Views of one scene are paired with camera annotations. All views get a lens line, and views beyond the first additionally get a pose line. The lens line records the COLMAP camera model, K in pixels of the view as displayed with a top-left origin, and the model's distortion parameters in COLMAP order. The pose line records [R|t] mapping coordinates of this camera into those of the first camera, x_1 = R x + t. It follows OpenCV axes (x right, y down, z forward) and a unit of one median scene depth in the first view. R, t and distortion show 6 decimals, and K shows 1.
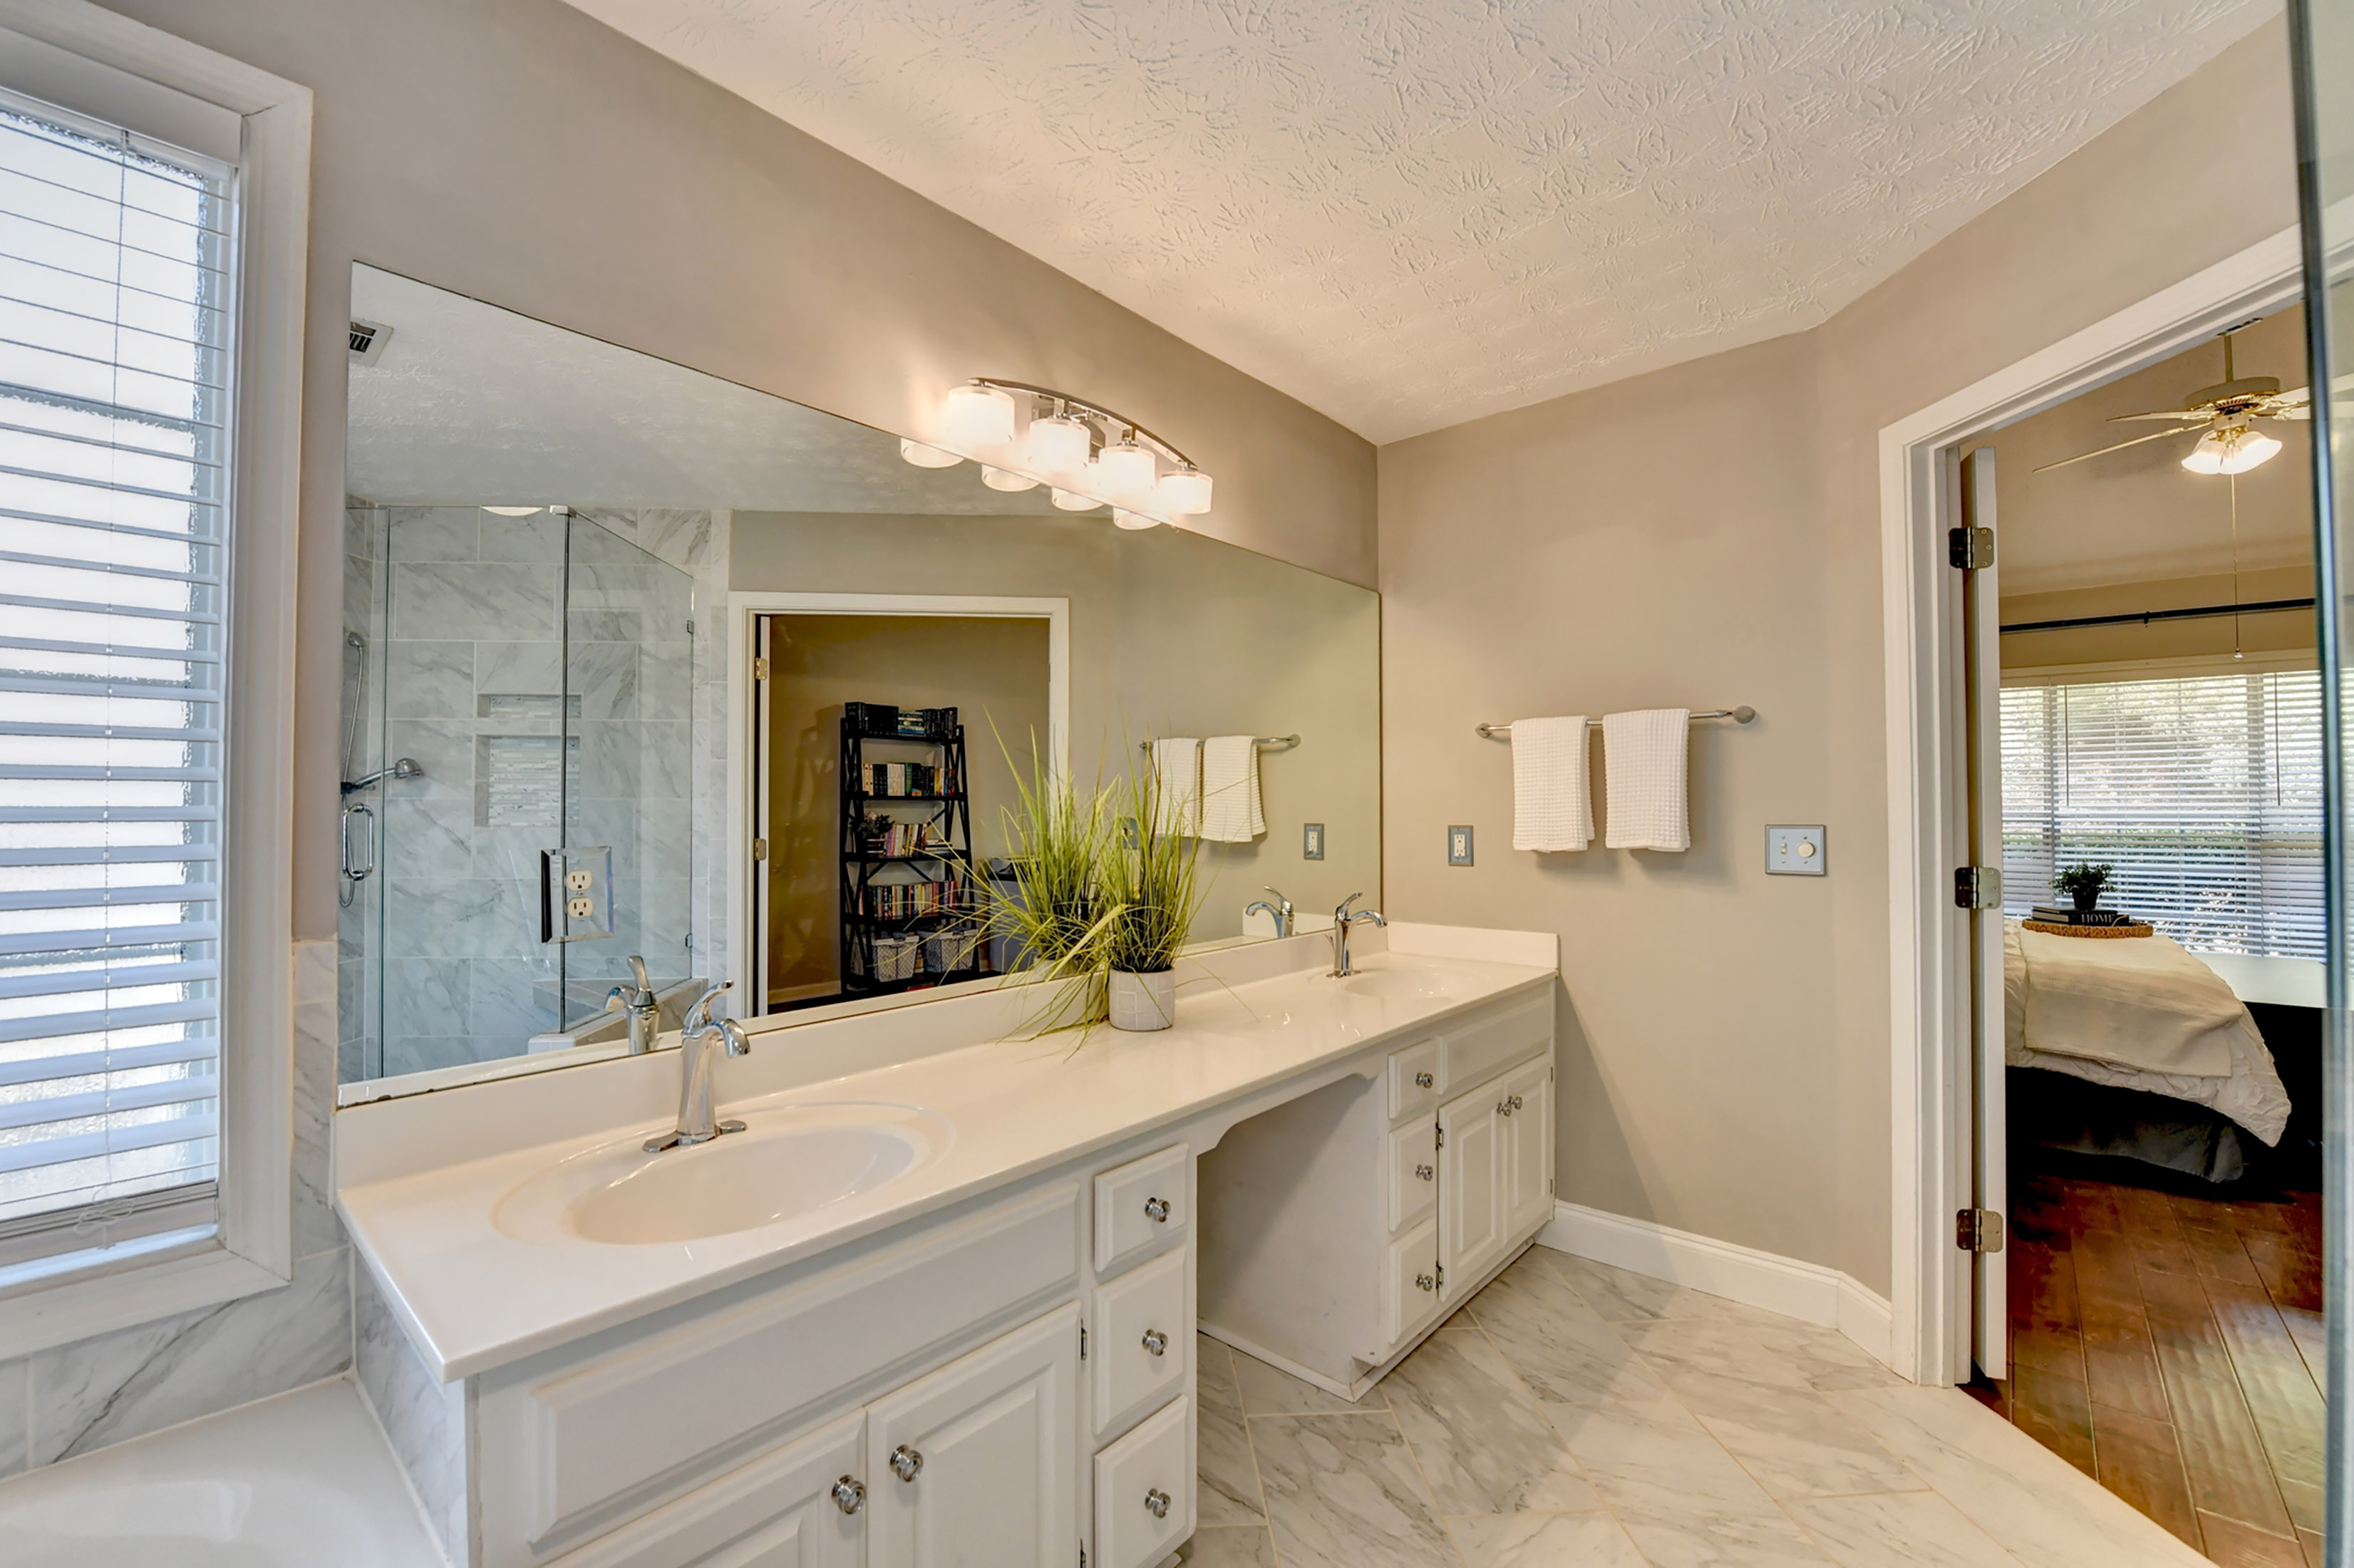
lens RADIAL K [[961.3, 0, 1170.4], [0, 961.3, 812.2], [0, 0, 1]] dist [-0.031681, -0.000096]
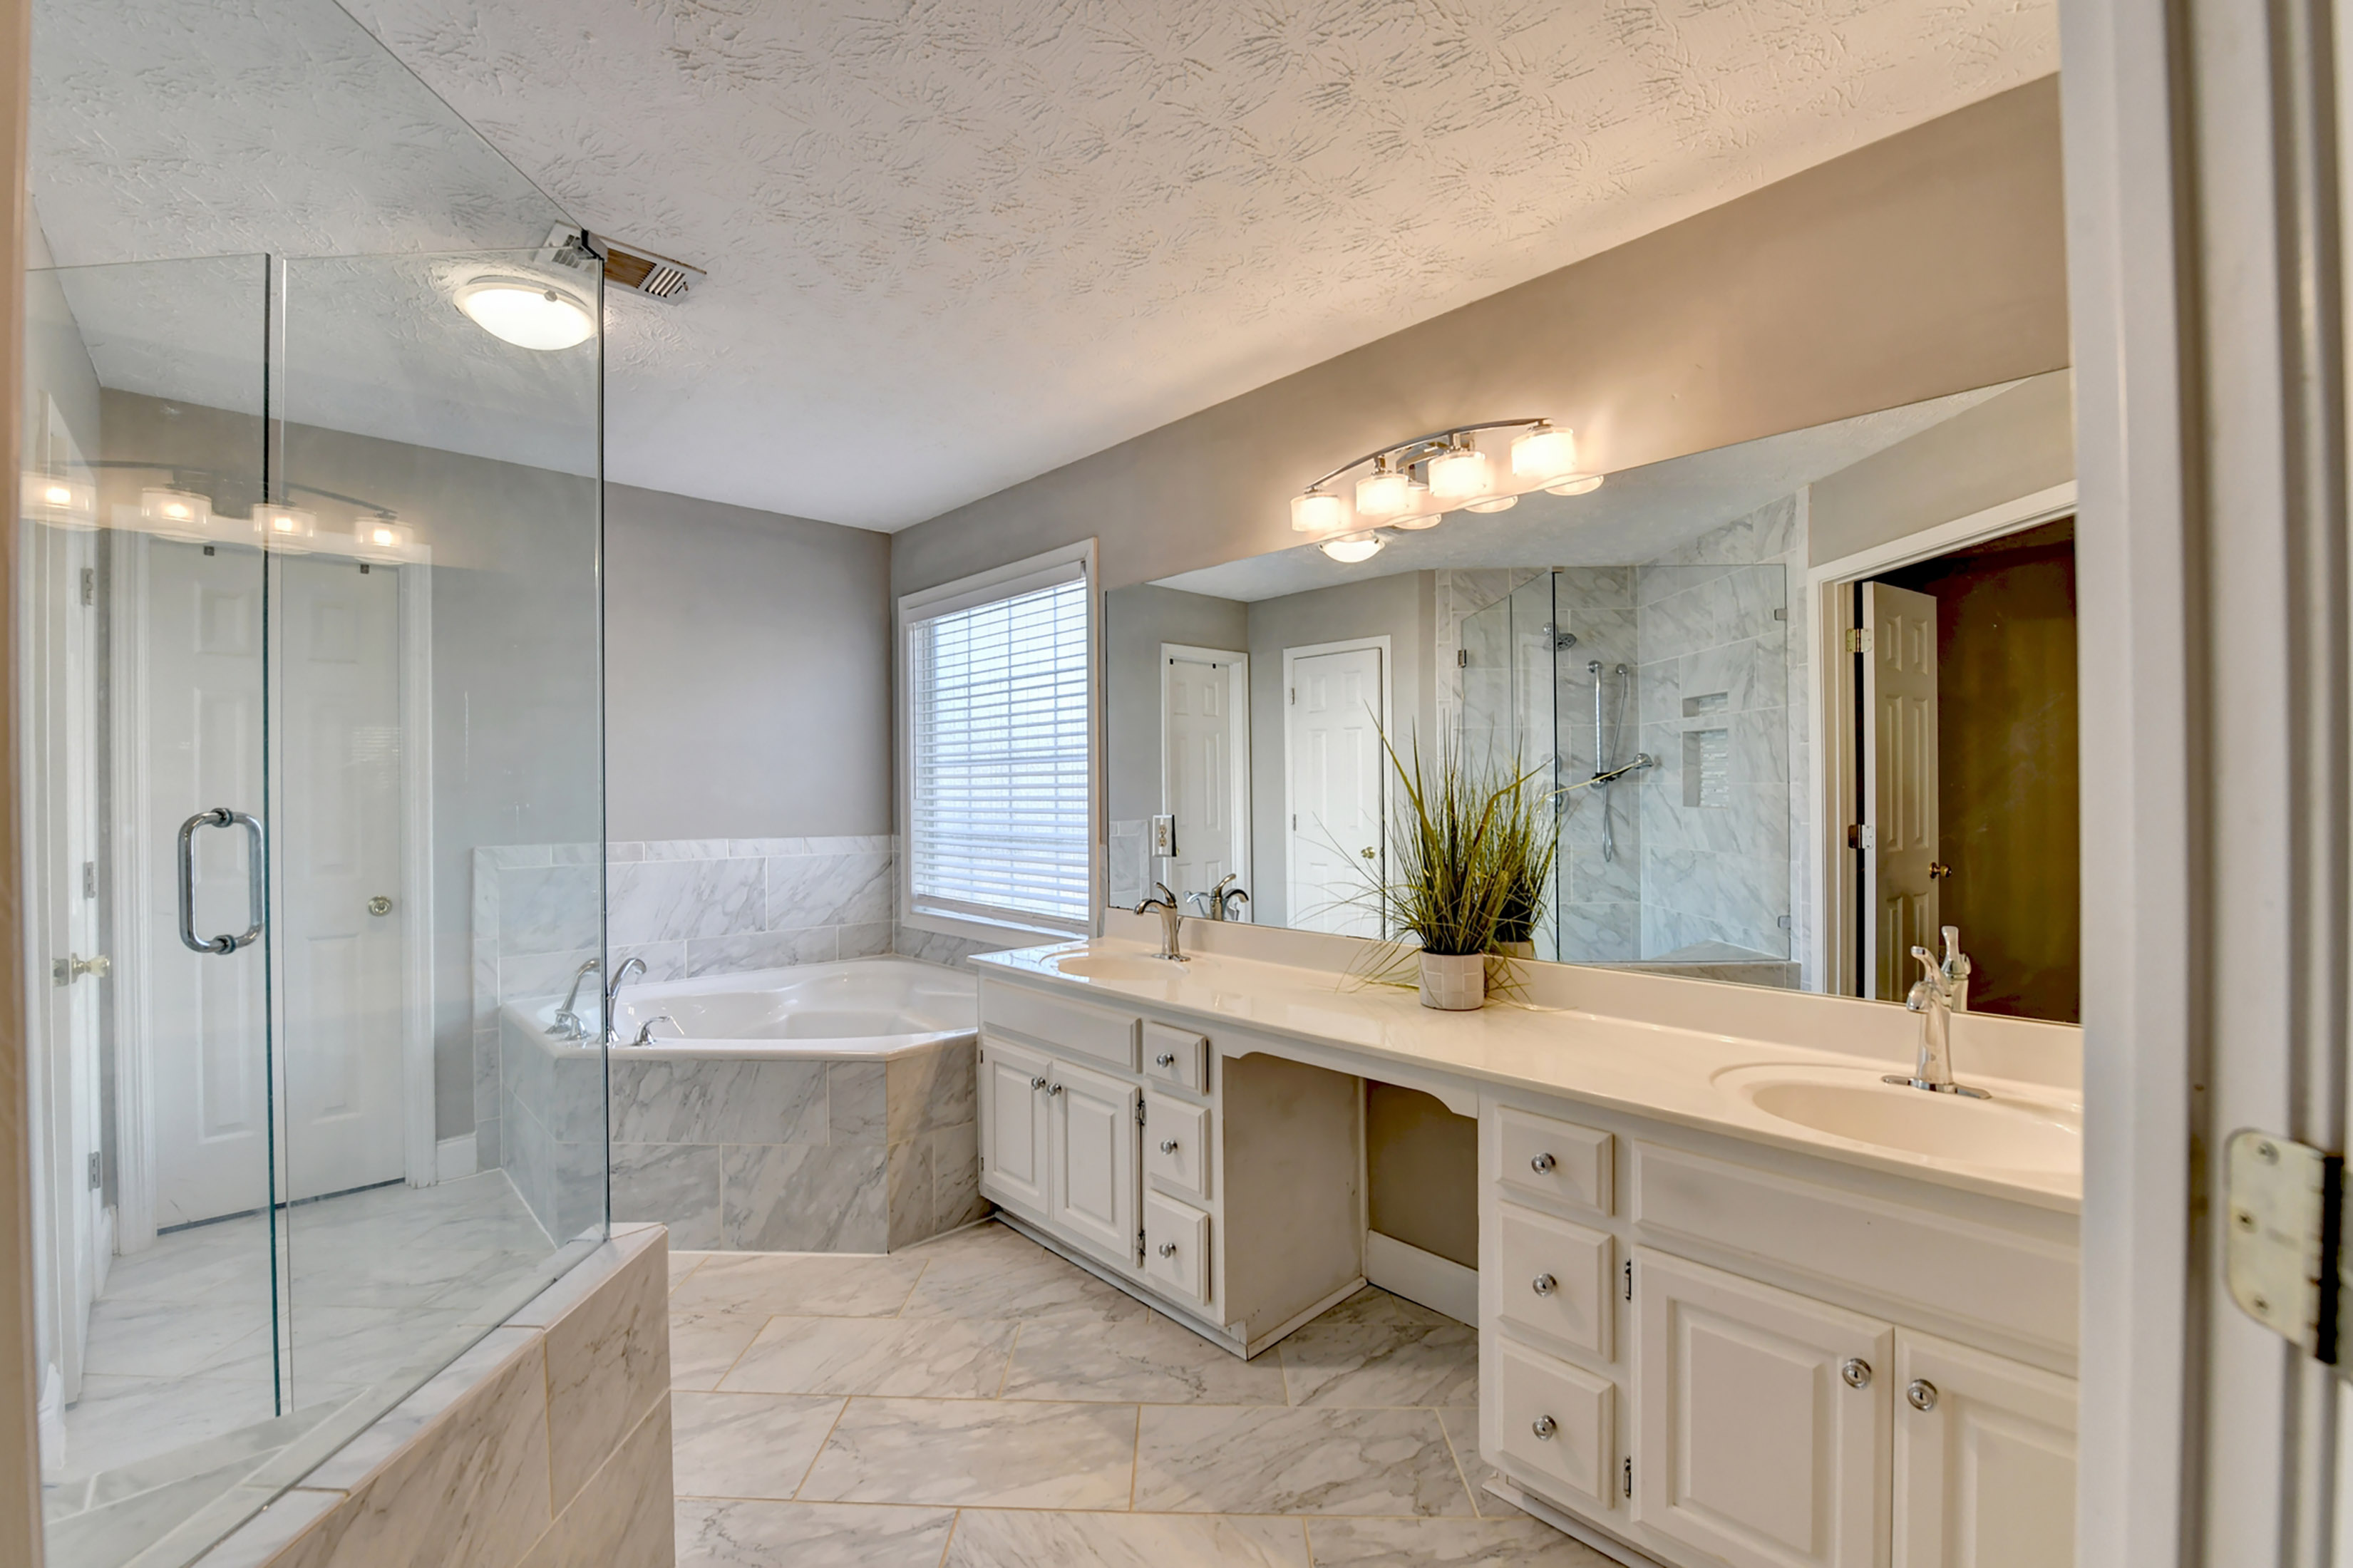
lens RADIAL K [[986.7, 0, 1172.0], [0, 986.7, 825.0], [0, 0, 1]] dist [-0.010168, -0.000111]
pose [[-0.075586, 0.035081, -0.996522, 0.593711], [0.001344, 0.999384, 0.035080, -0.006836], [0.997138, 0.001313, -0.075586, 0.428884]]
